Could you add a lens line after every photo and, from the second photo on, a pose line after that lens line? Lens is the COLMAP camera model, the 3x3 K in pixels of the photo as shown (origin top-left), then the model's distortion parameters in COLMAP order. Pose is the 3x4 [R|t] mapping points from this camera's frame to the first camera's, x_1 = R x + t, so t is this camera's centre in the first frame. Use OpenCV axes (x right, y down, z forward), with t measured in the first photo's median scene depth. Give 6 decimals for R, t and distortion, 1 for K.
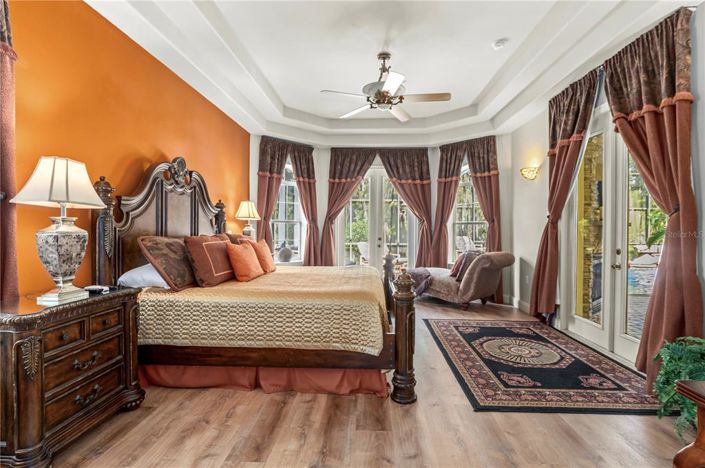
lens RADIAL K [[342.1, 0, 355.0], [0, 342.1, 236.1], [0, 0, 1]] dist [-0.003093, -0.000726]
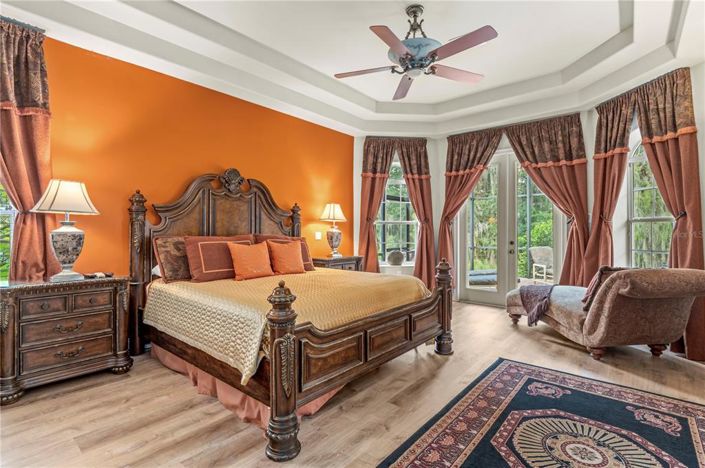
lens RADIAL K [[338.8, 0, 351.2], [0, 338.8, 231.3], [0, 0, 1]] dist [-0.014528, -0.000237]
pose [[0.789561, -0.003993, -0.613660, 0.296995], [-0.009128, 0.999792, -0.018250, -0.000203], [0.613605, 0.020011, 0.789360, 0.204635]]
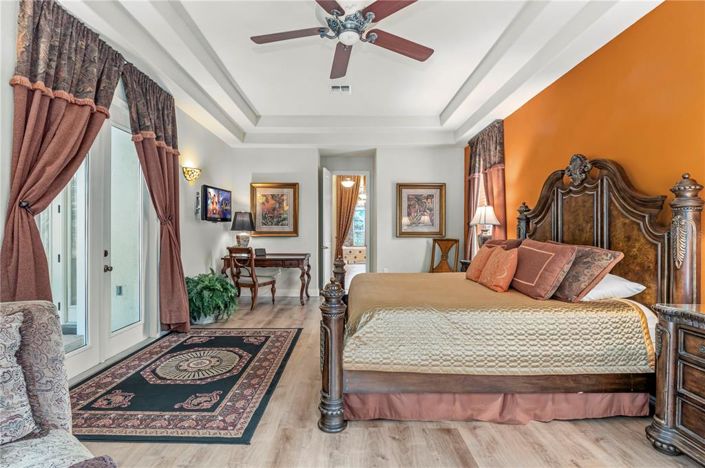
lens RADIAL K [[338.8, 0, 351.2], [0, 338.8, 231.3], [0, 0, 1]] dist [-0.014528, -0.000237]
pose [[-0.998332, -0.008107, -0.057160, 0.075564], [-0.009008, 0.999839, 0.015514, -0.020939], [0.057025, 0.016003, -0.998244, 1.100859]]
